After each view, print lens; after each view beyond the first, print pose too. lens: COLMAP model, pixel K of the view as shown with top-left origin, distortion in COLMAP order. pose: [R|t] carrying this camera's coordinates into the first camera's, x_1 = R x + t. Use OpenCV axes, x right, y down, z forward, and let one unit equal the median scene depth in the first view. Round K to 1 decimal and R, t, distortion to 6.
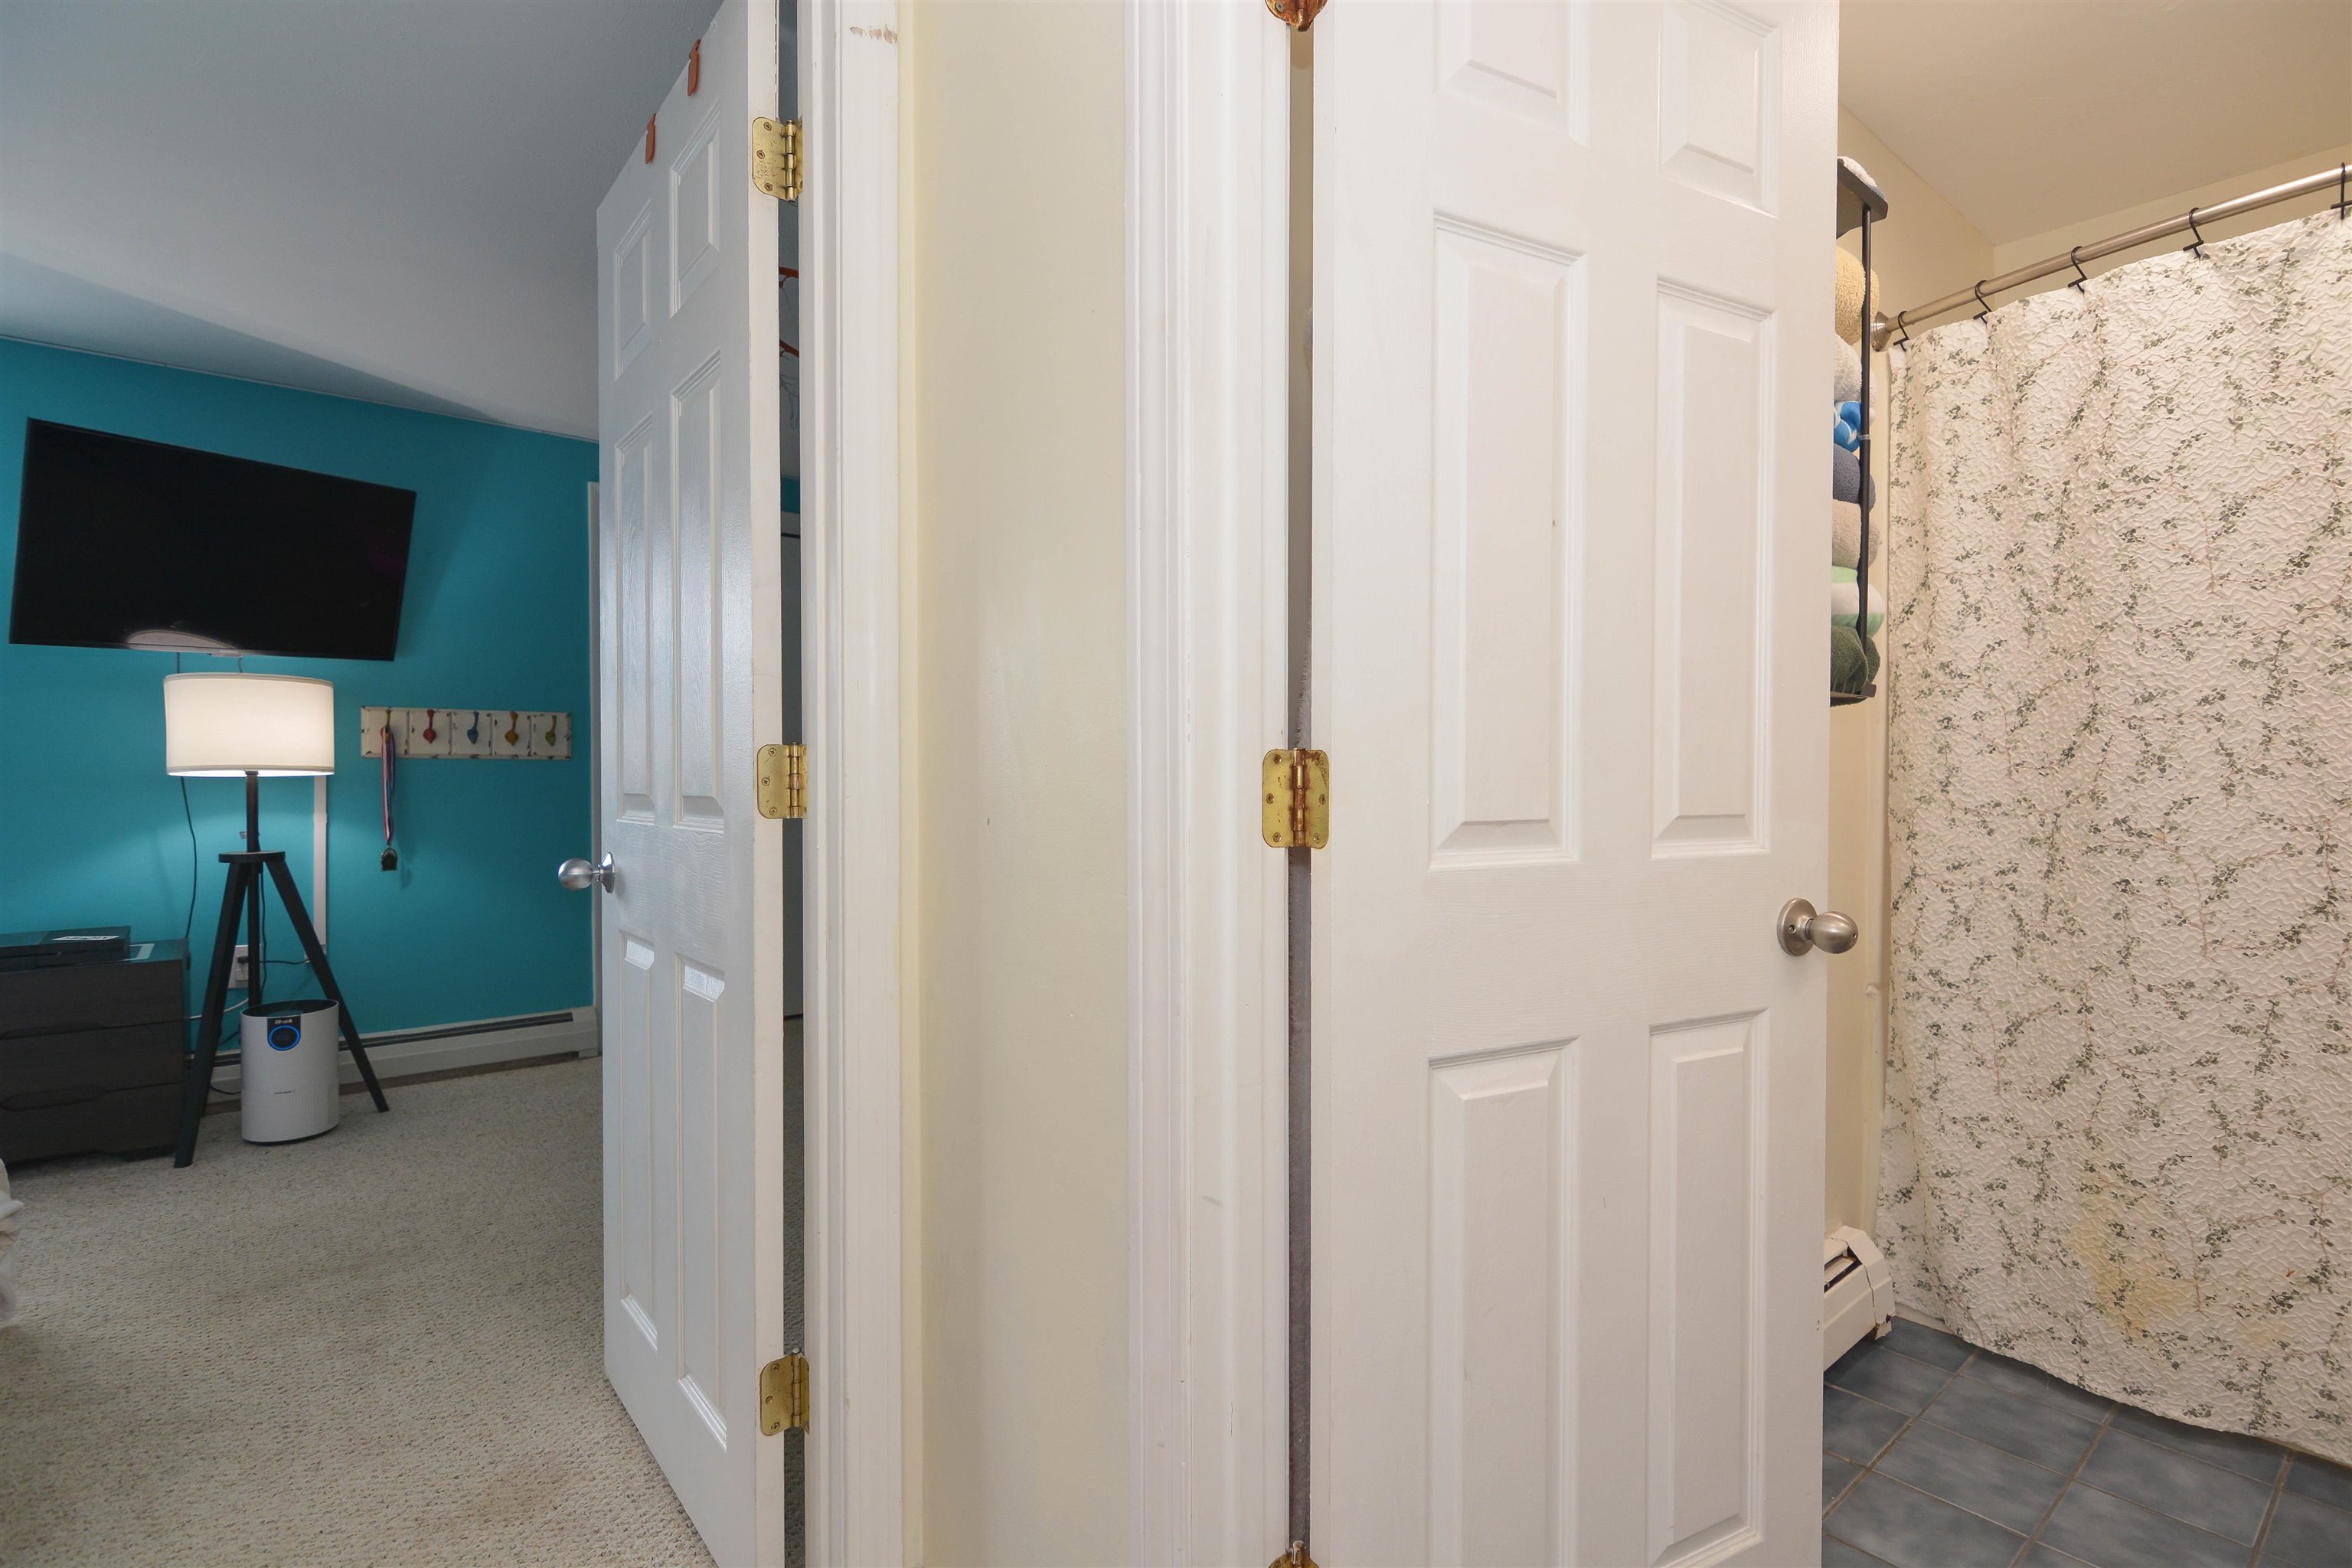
lens RADIAL K [[1128.0, 0, 1192.0], [0, 1128.0, 794.6], [0, 0, 1]] dist [0.018339, -0.009950]
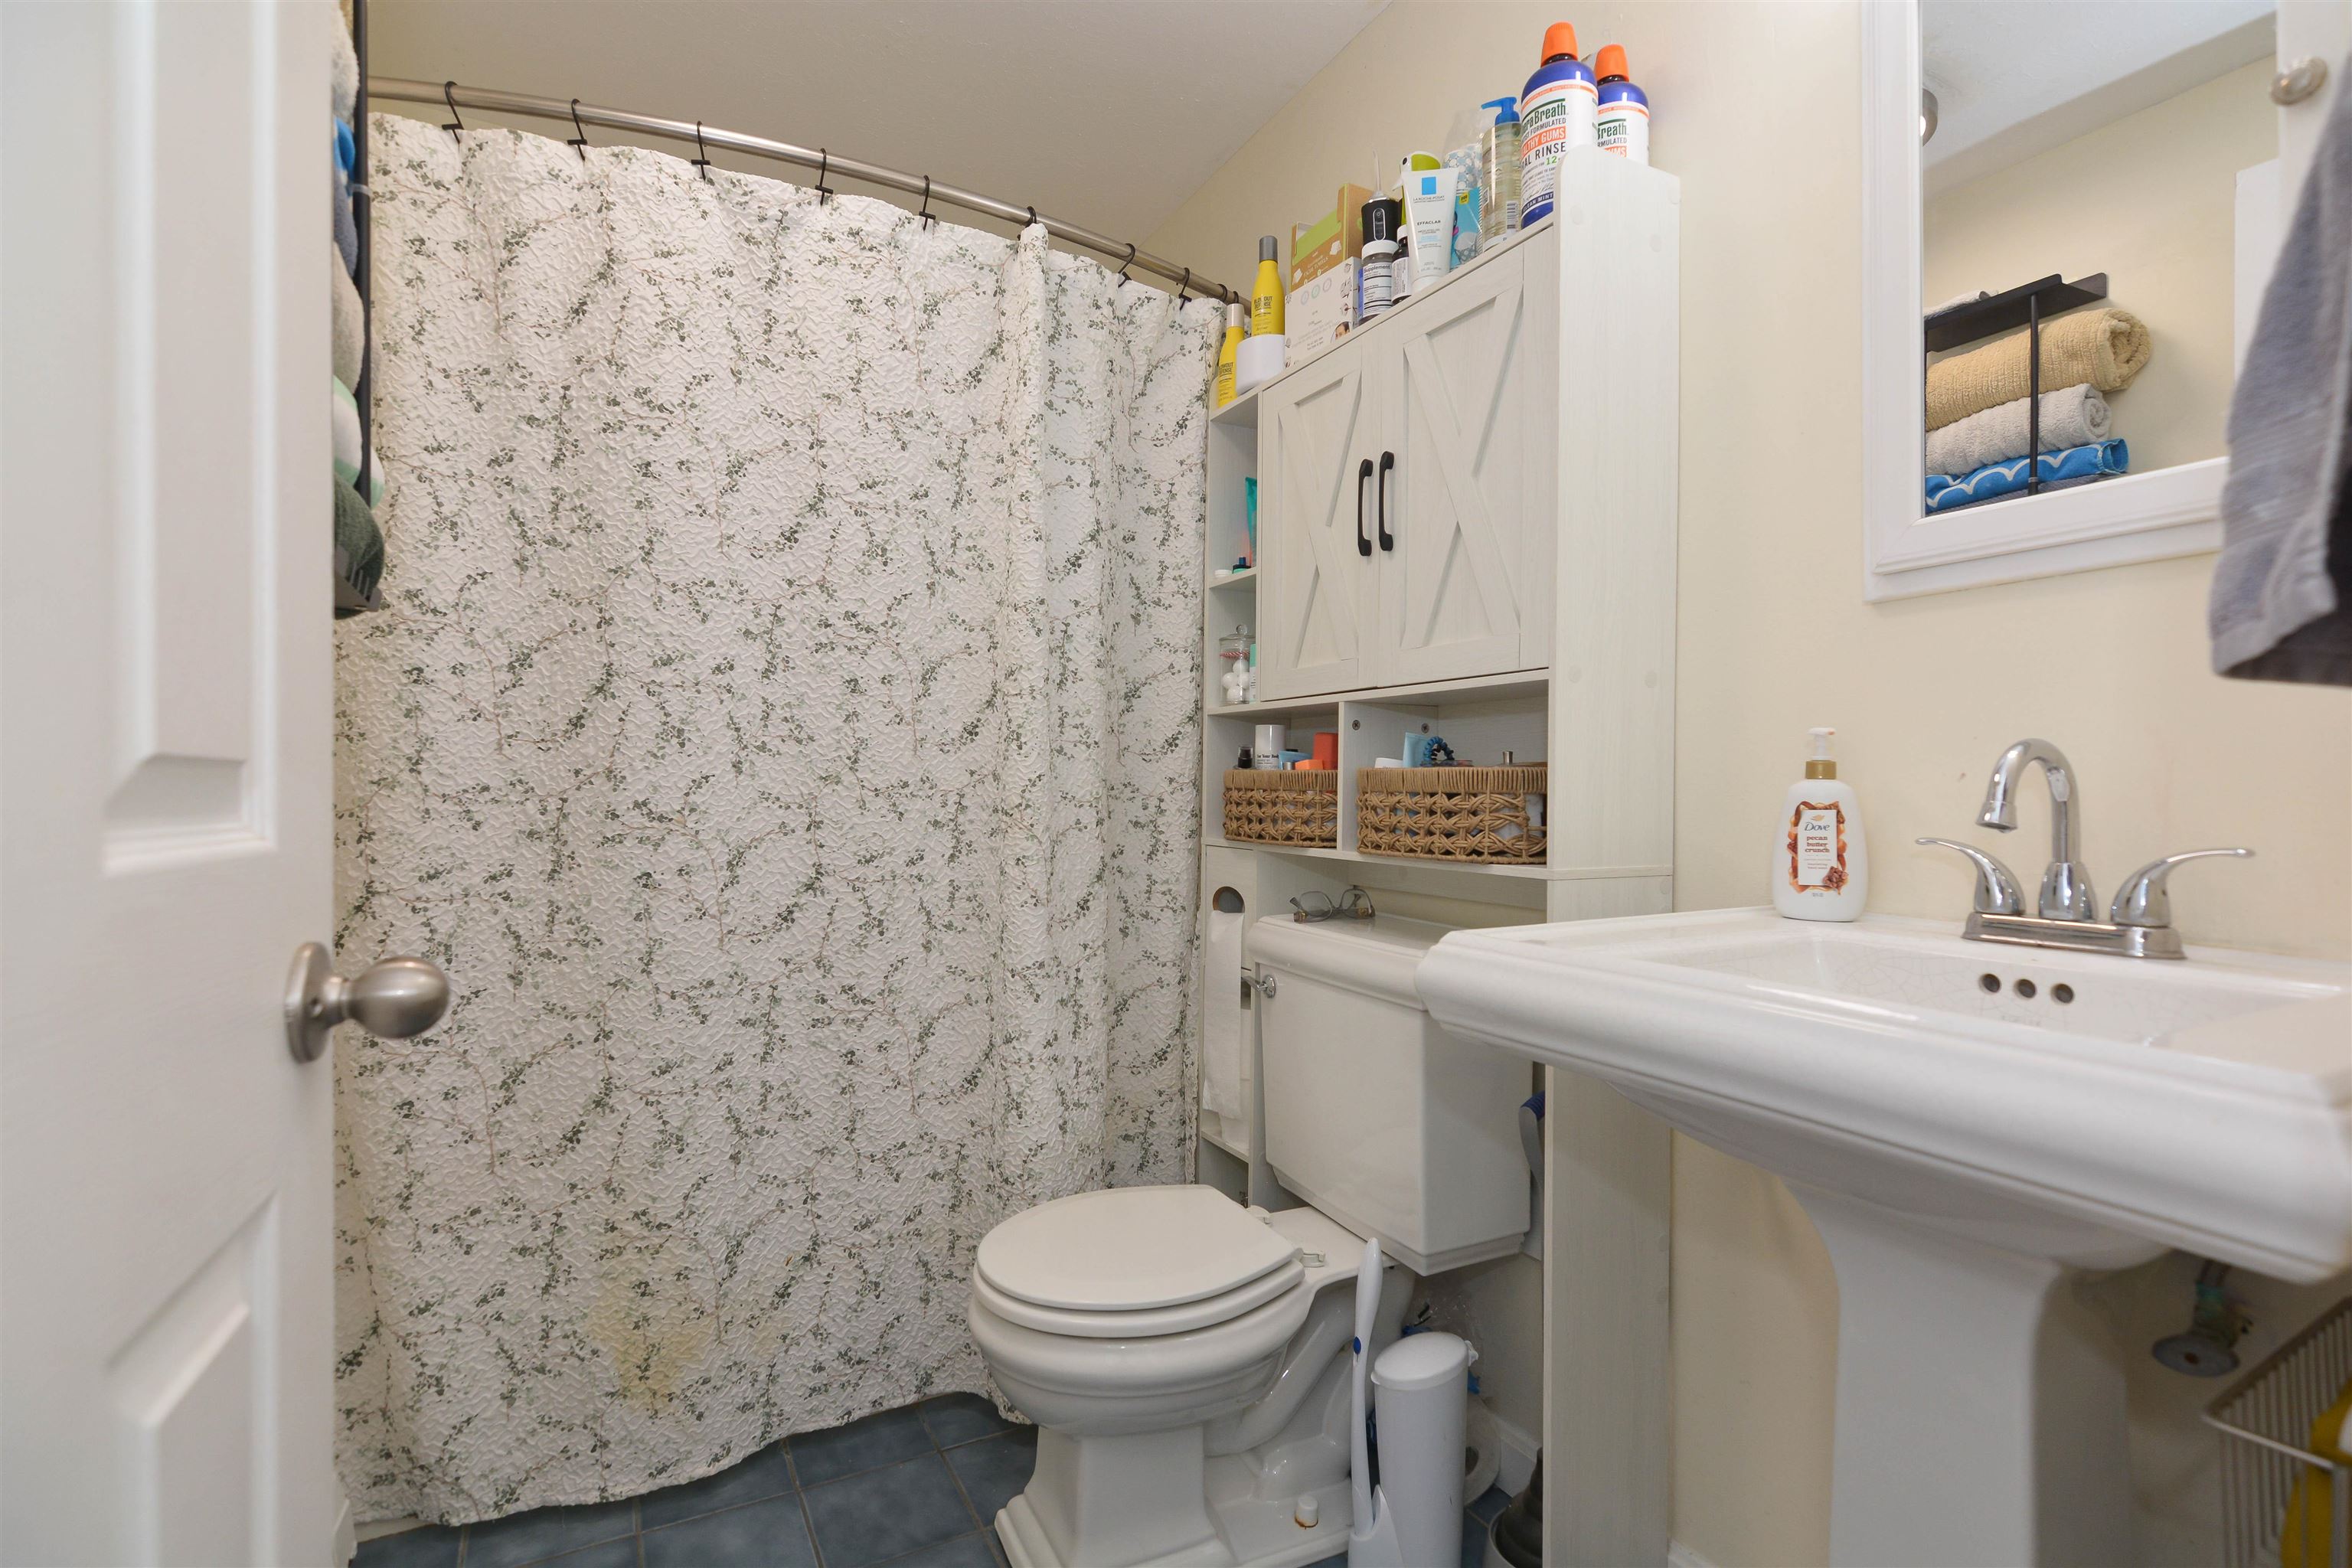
lens RADIAL K [[1128.0, 0, 1183.7], [0, 1128.0, 794.5], [0, 0, 1]] dist [0.018339, -0.009950]
pose [[0.216886, -0.001004, 0.976196, 0.082010], [0.022617, 0.999736, -0.003997, 0.029318], [-0.975935, 0.022945, 0.216852, 0.427445]]
